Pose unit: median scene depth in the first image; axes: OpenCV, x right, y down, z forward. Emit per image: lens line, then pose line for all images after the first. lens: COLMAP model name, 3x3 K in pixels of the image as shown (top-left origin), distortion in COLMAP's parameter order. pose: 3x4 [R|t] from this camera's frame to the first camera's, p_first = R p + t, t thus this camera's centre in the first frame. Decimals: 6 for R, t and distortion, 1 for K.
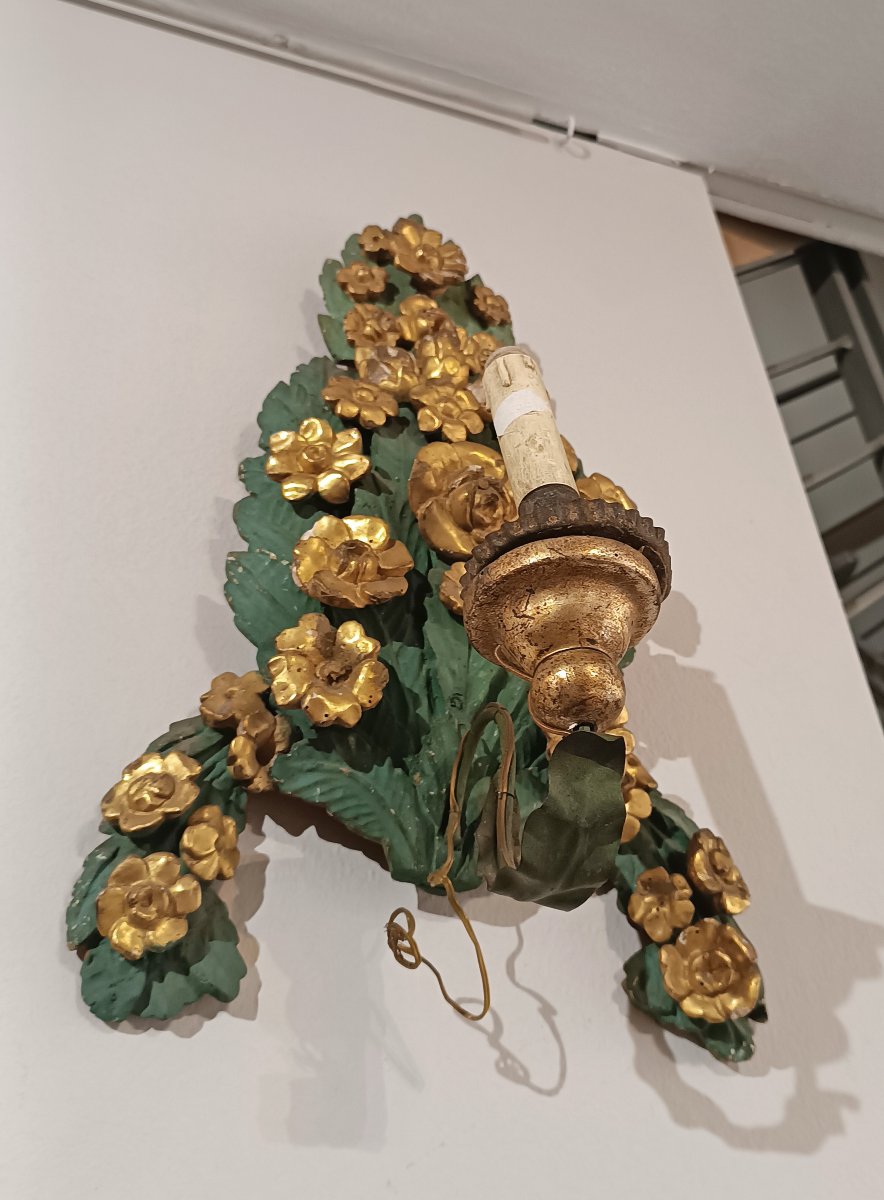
lens RADIAL K [[1237.5, 0, 474.6], [0, 1237.5, 545.3], [0, 0, 1]] dist [-0.003726, 0.000000]
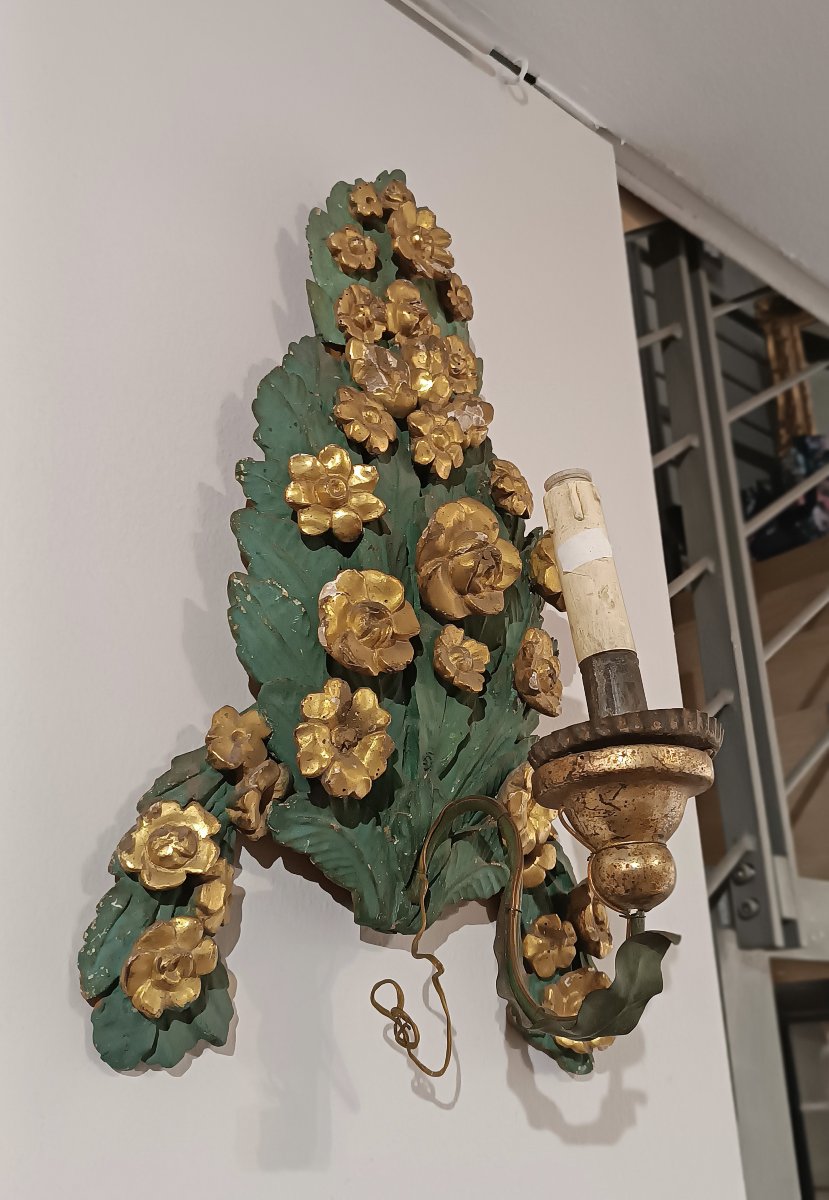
lens RADIAL K [[1174.2, 0, 435.9], [0, 1174.2, 576.1], [0, 0, 1]] dist [0.008694, 0.000000]
pose [[0.930277, 0.186357, 0.315999, -0.375160], [-0.258288, 0.944407, 0.203427, -0.243799], [-0.260522, -0.270863, 0.926694, 0.096967]]
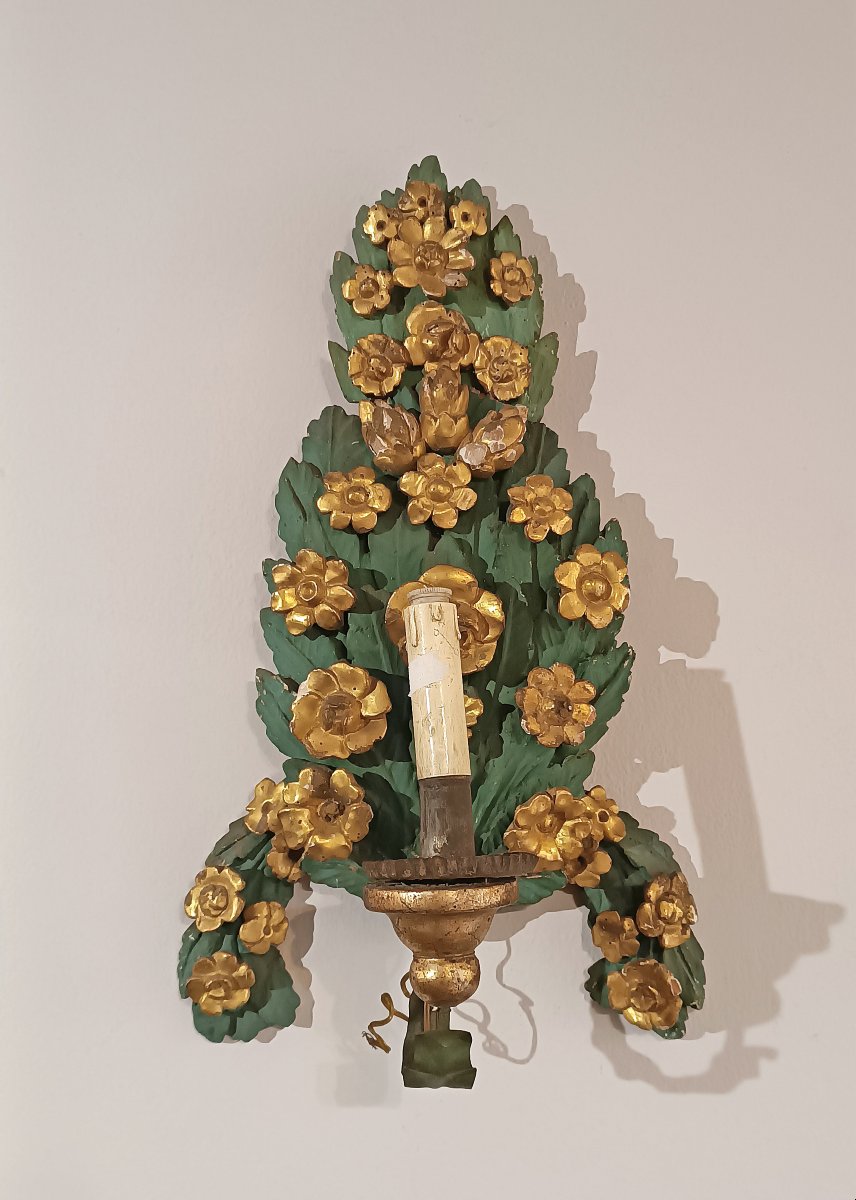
lens RADIAL K [[1232.4, 0, 456.5], [0, 1232.4, 658.3], [0, 0, 1]] dist [0.024454, 0.000000]
pose [[0.952782, 0.030591, -0.302110, 0.382292], [0.151522, 0.814300, 0.560319, -0.706210], [0.263149, -0.579638, 0.771215, 0.140385]]
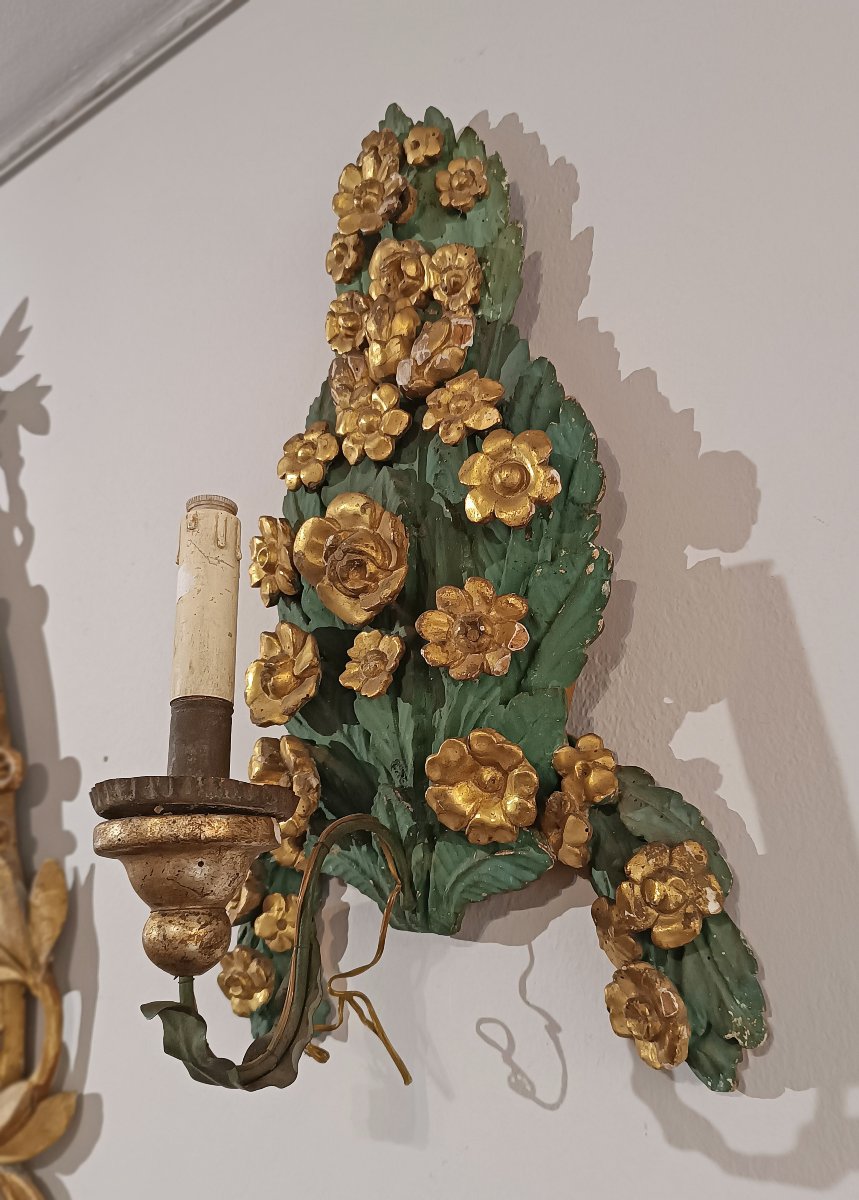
lens RADIAL K [[1107.0, 0, 438.7], [0, 1107.0, 626.0], [0, 0, 1]] dist [0.000114, 0.000000]
pose [[0.527923, -0.165946, -0.832922, 0.841521], [0.538027, 0.824176, 0.176809, -0.126001], [0.657133, -0.541476, 0.524385, 0.615010]]
